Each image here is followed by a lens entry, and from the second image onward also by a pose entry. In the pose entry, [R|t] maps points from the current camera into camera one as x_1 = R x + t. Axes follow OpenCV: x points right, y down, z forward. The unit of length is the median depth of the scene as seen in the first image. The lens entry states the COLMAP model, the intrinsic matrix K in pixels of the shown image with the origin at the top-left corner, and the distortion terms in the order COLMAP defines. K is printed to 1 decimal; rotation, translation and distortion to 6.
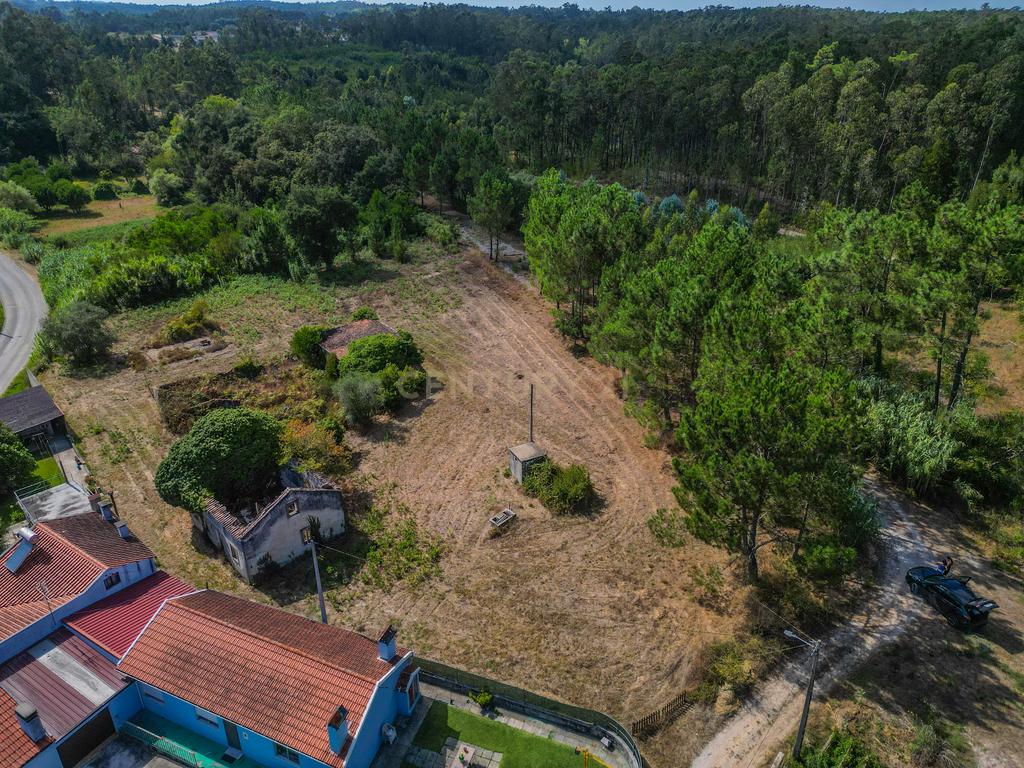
lens RADIAL K [[718.1, 0, 508.0], [0, 718.1, 379.5], [0, 0, 1]] dist [0.075113, -0.073394]
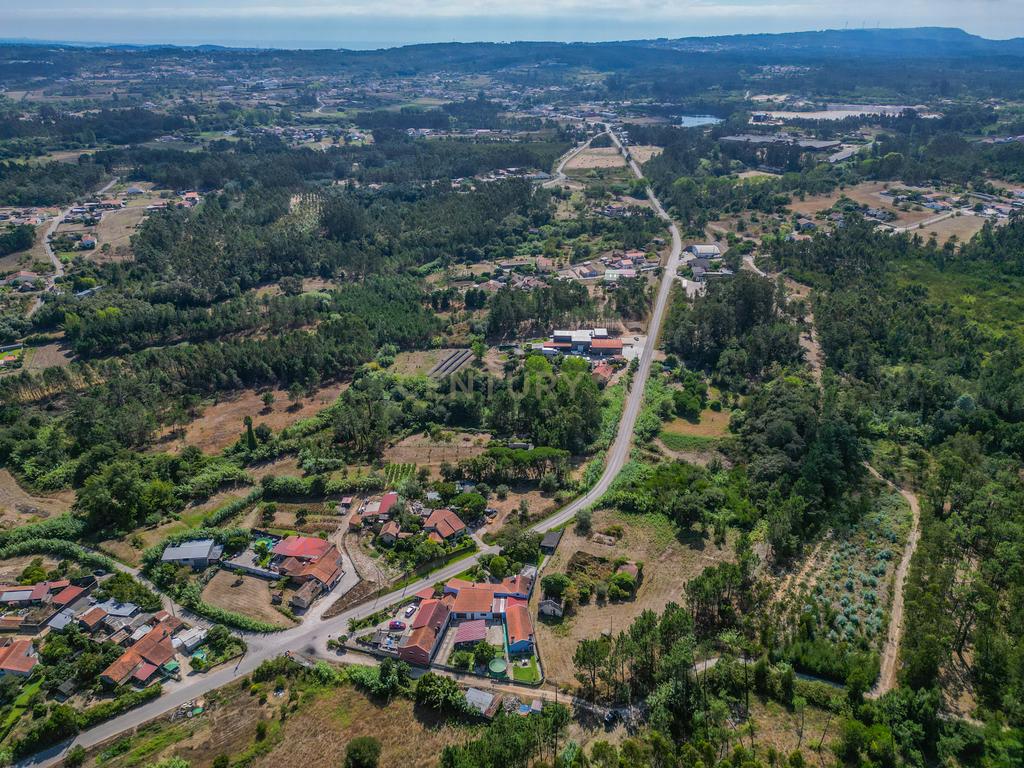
lens RADIAL K [[718.1, 0, 508.0], [0, 718.1, 379.5], [0, 0, 1]] dist [0.075113, -0.073394]
pose [[0.477535, 0.368225, -0.797728, 2.036882], [-0.384648, 0.903926, 0.186988, -1.403486], [0.789941, 0.217551, 0.573294, -1.605560]]
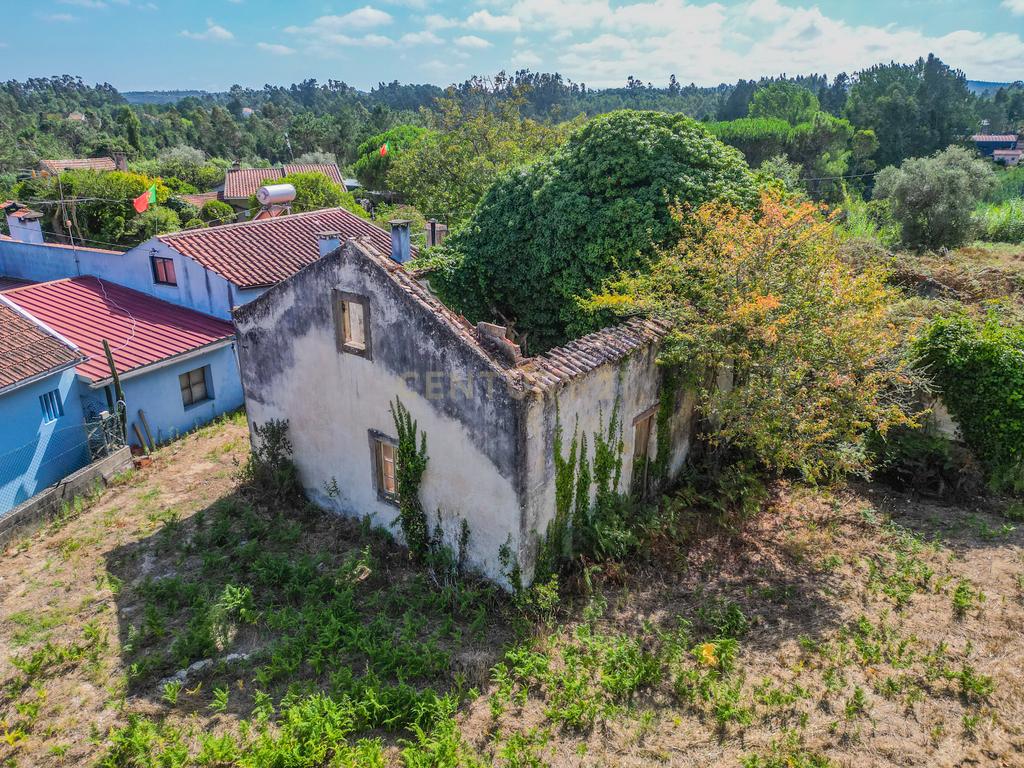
lens RADIAL K [[718.1, 0, 508.0], [0, 718.1, 379.5], [0, 0, 1]] dist [0.075113, -0.073394]
pose [[0.122582, 0.333387, -0.934787, -0.031186], [-0.440304, 0.862391, 0.249829, 0.081317], [0.889441, 0.380966, 0.252505, 0.760240]]
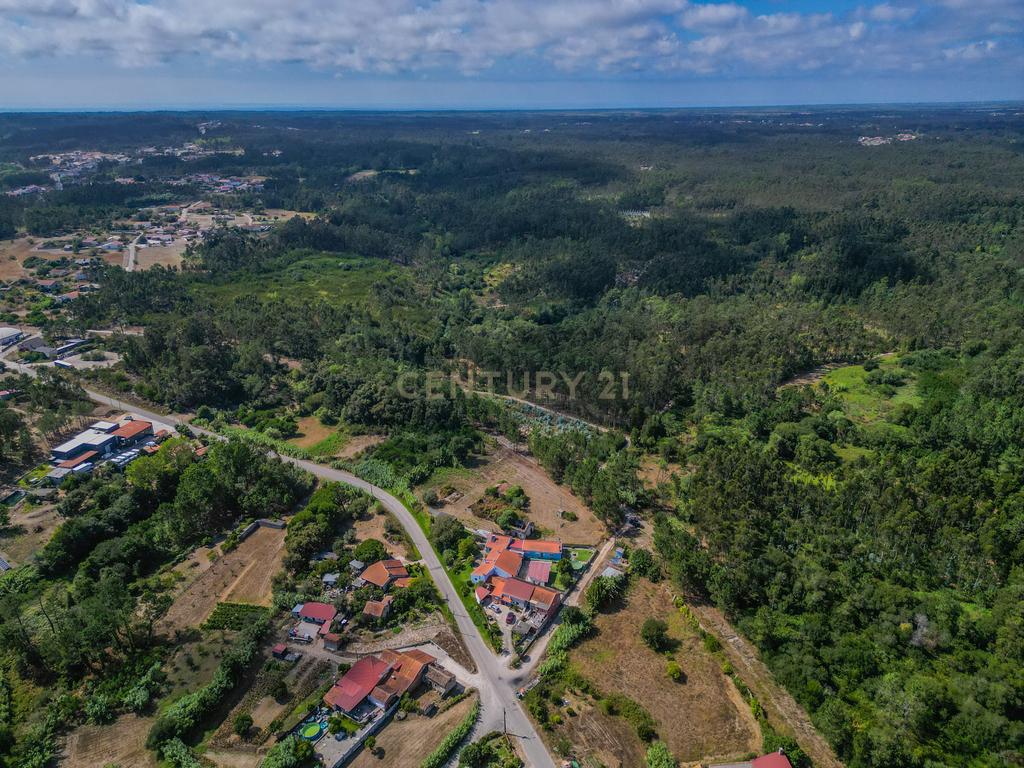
lens RADIAL K [[717.4, 0, 512.0], [0, 717.4, 384.0], [0, 0, 1]] dist [0.076637, -0.060516]
pose [[0.966249, -0.106154, 0.234720, -1.253432], [0.124070, 0.990279, -0.062886, -0.452074], [-0.225763, 0.089886, 0.970027, -3.483745]]
